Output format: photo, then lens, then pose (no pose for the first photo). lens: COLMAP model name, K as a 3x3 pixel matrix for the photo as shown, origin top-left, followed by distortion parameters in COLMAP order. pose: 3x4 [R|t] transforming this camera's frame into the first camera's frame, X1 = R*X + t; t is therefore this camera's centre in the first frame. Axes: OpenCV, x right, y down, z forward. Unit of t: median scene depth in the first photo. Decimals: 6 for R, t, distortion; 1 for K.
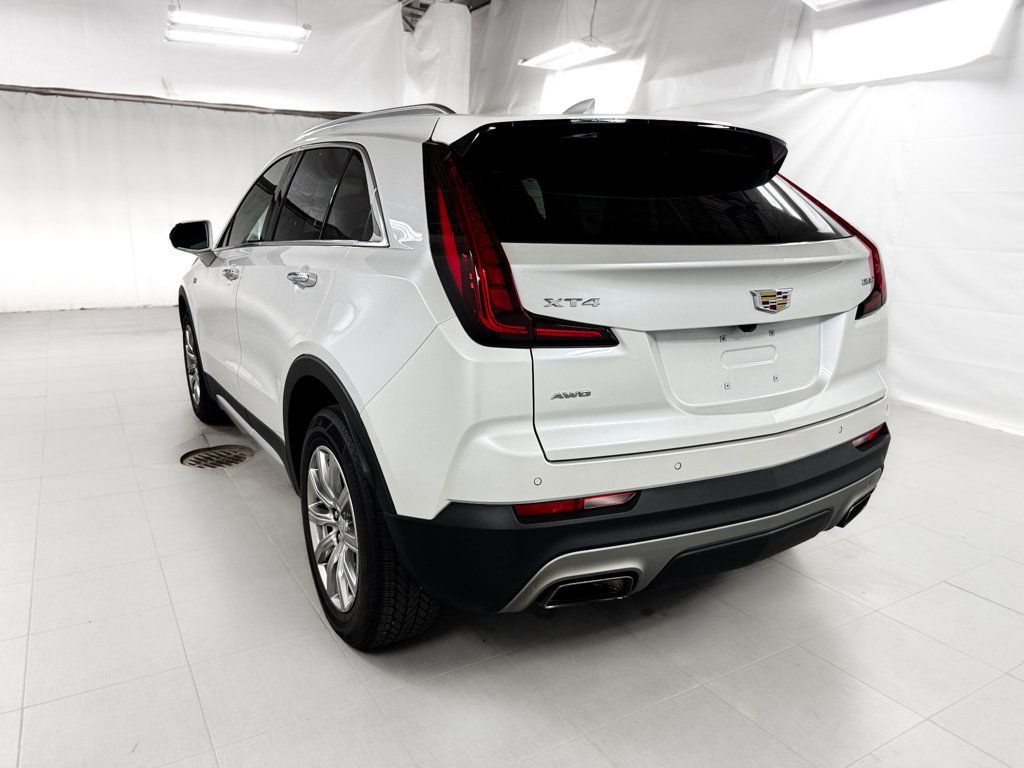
lens RADIAL K [[737.6, 0, 511.3], [0, 737.6, 384.4], [0, 0, 1]] dist [0.060372, -0.049631]
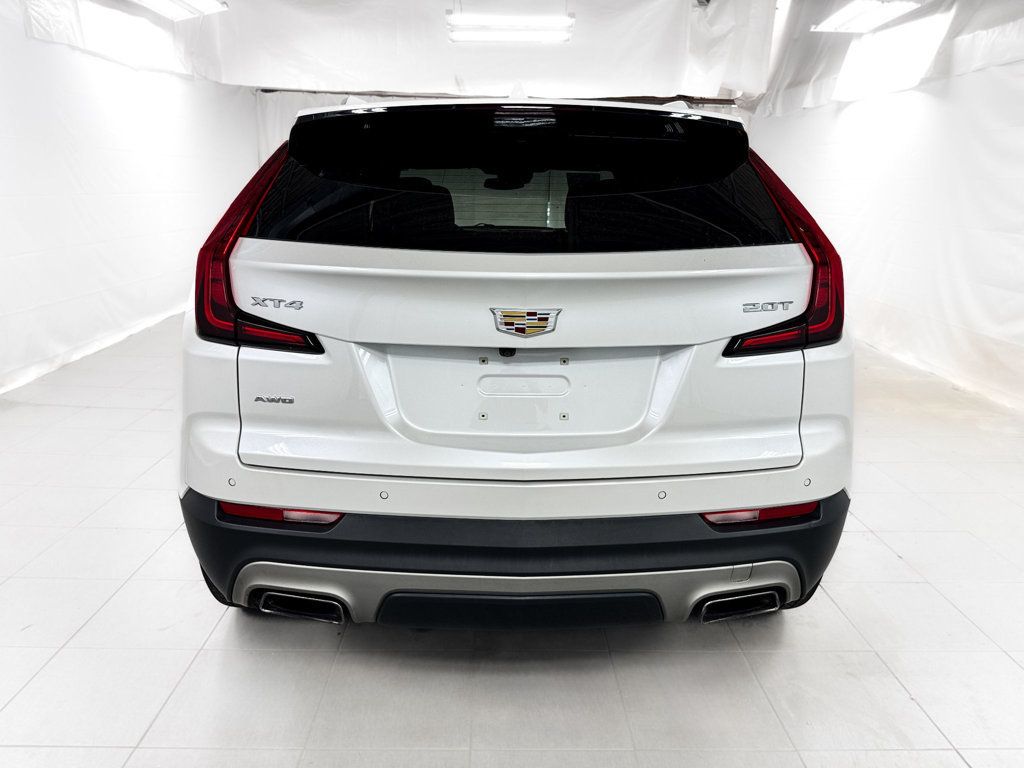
lens RADIAL K [[716.7, 0, 514.4], [0, 716.7, 386.8], [0, 0, 1]] dist [0.072411, -0.048593]
pose [[0.878742, 0.134810, -0.457863, 0.521997], [-0.120374, 0.990870, 0.060721, -0.064516], [0.461868, 0.001756, 0.886947, 0.211228]]
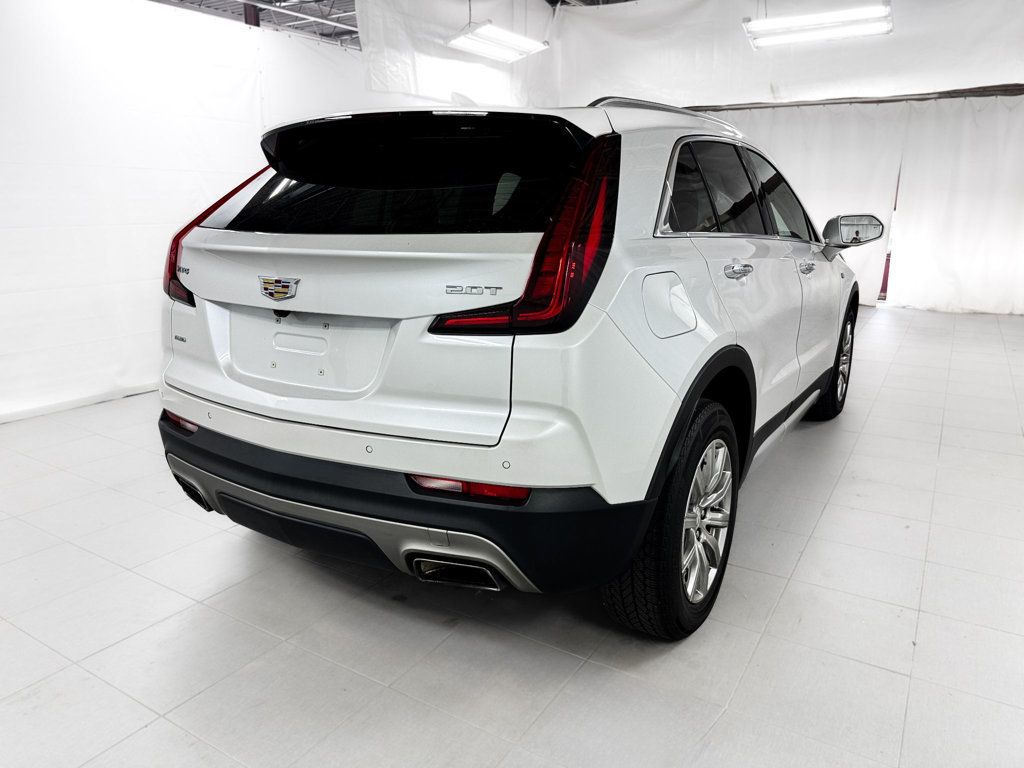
lens RADIAL K [[737.6, 0, 511.3], [0, 737.6, 384.4], [0, 0, 1]] dist [0.060372, -0.049631]
pose [[0.495170, 0.204975, -0.844270, 1.026271], [-0.203962, 0.972038, 0.116370, -0.123449], [0.844515, 0.114576, 0.523131, 0.548783]]
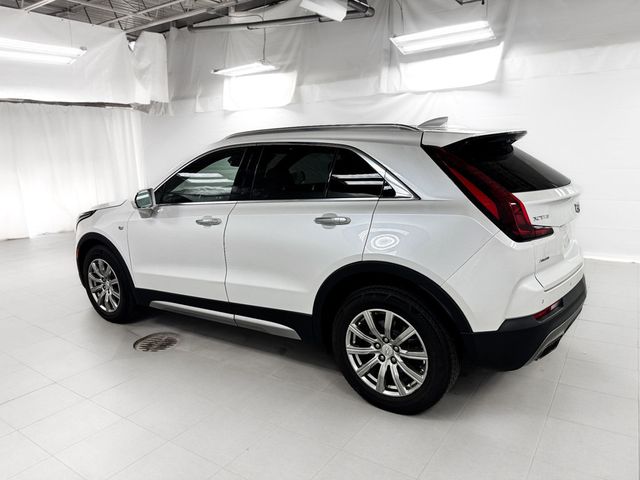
lens RADIAL K [[447.9, 0, 321.5], [0, 447.9, 241.8], [0, 0, 1]] dist [0.072411, -0.048593]
pose [[0.913830, -0.133454, 0.383542, -0.678469], [0.144363, 0.989525, 0.000348, -0.088438], [-0.379570, 0.055051, 0.923524, 0.010332]]
